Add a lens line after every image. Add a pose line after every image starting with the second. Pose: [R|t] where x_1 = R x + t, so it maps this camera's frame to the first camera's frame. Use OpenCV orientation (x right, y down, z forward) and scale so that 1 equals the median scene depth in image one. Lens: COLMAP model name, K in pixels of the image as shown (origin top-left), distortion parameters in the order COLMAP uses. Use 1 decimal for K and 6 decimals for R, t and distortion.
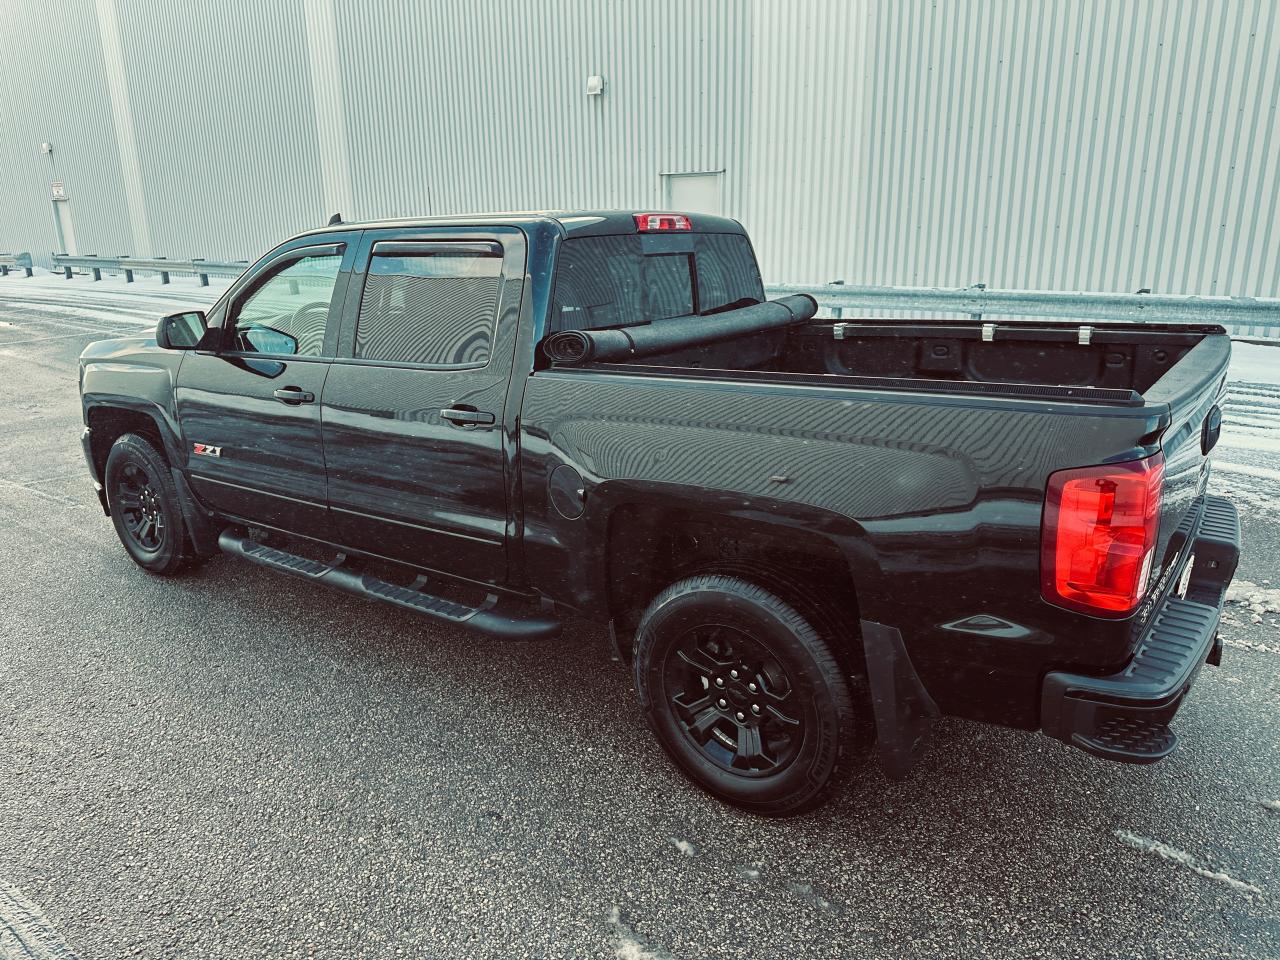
lens RADIAL K [[936.4, 0, 653.6], [0, 936.4, 480.3], [0, 0, 1]] dist [0.002743, -0.006087]
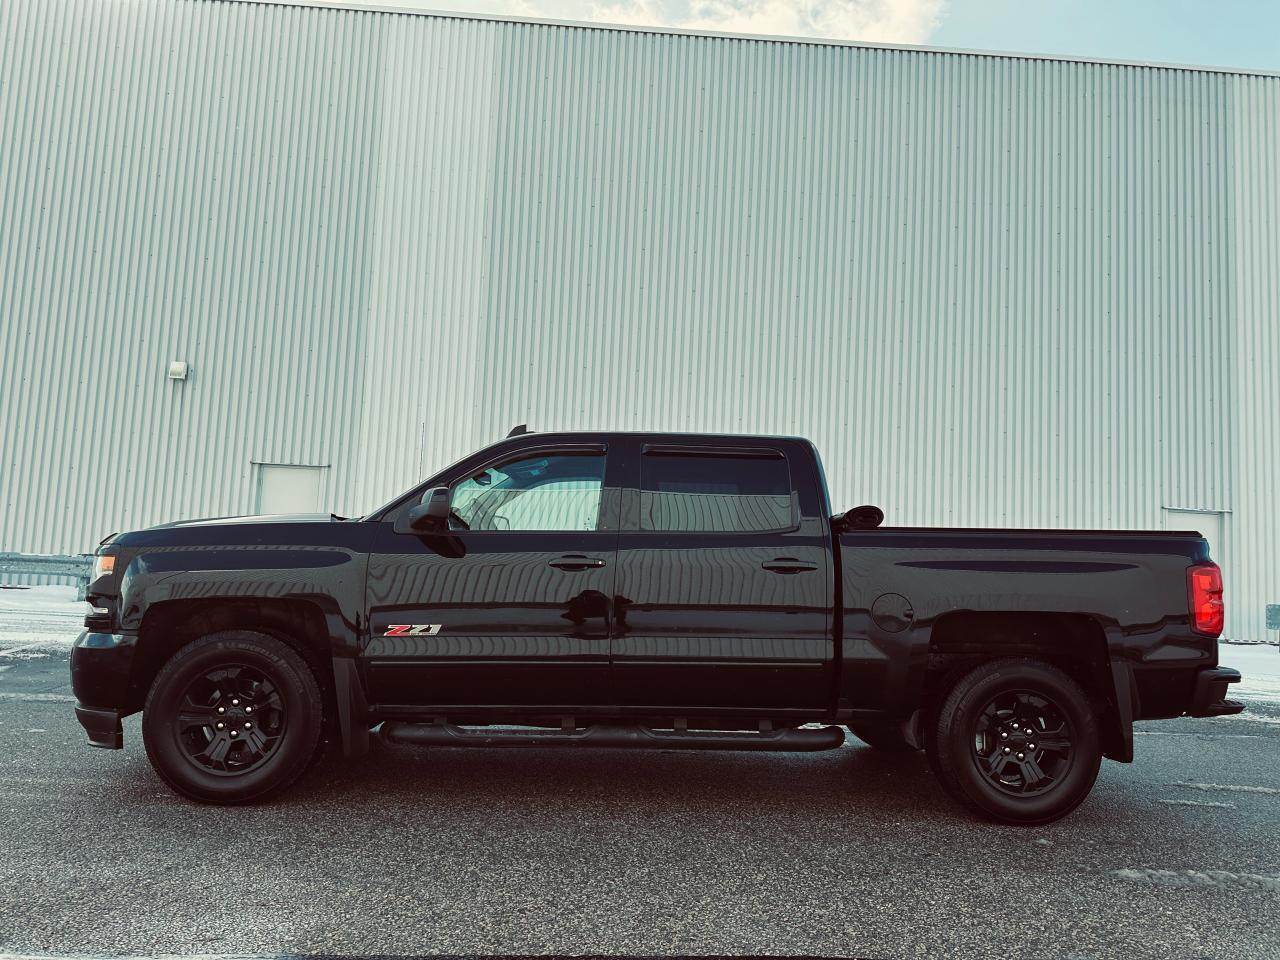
lens RADIAL K [[932.1, 0, 649.1], [0, 932.1, 487.0], [0, 0, 1]] dist [0.021693, -0.027974]
pose [[0.762922, 0.101249, 0.638513, -1.314004], [0.126631, 0.945124, -0.301172, 0.212131], [-0.633967, 0.310626, 0.708235, 0.175954]]
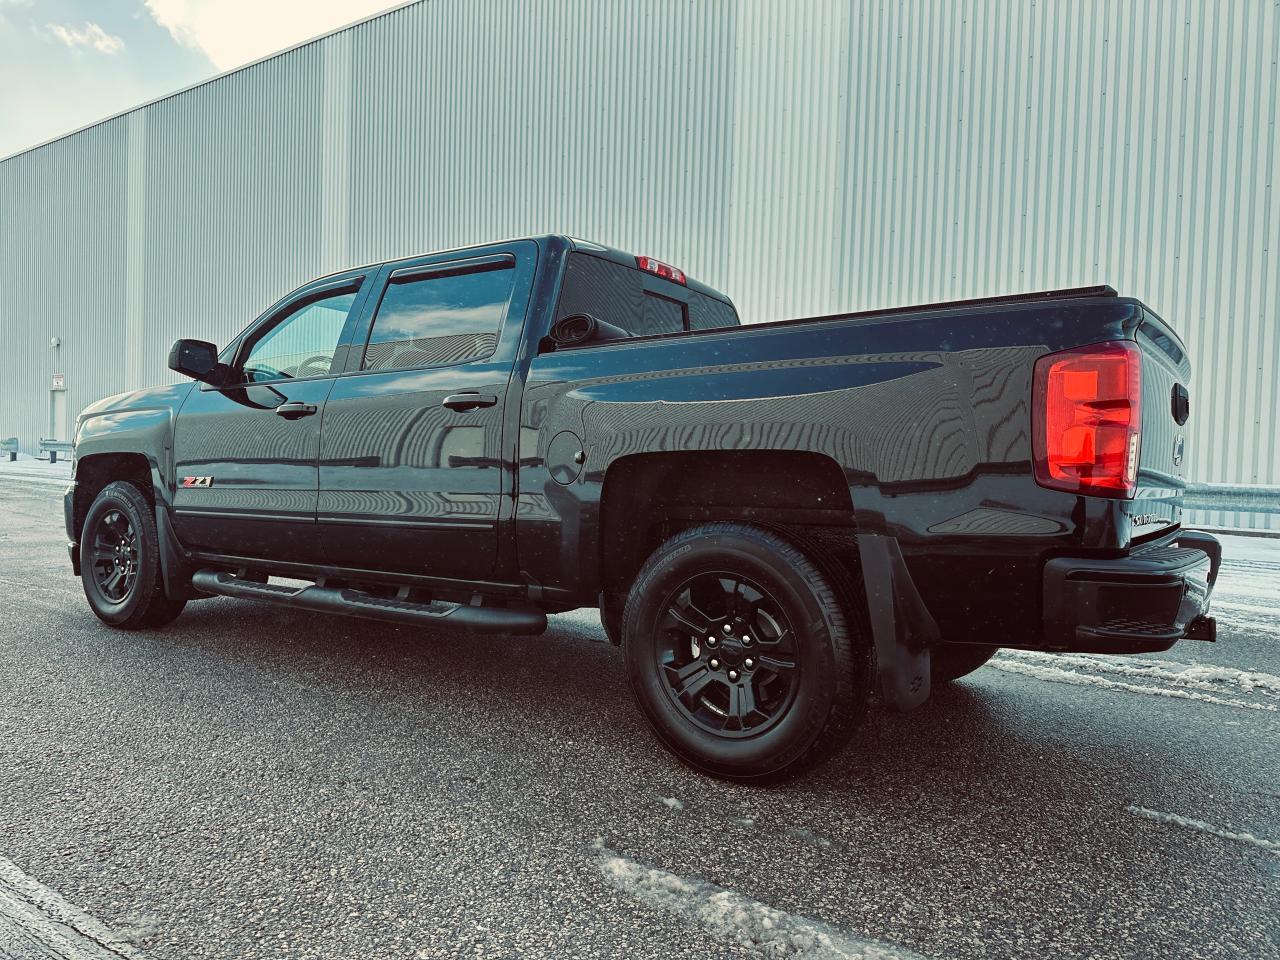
lens RADIAL K [[936.7, 0, 647.6], [0, 936.7, 480.7], [0, 0, 1]] dist [0.007193, -0.010003]
pose [[0.998878, 0.041155, 0.023448, -0.025158], [-0.033752, 0.965756, -0.257248, 0.298793], [-0.033232, 0.256168, 0.966061, 0.017760]]
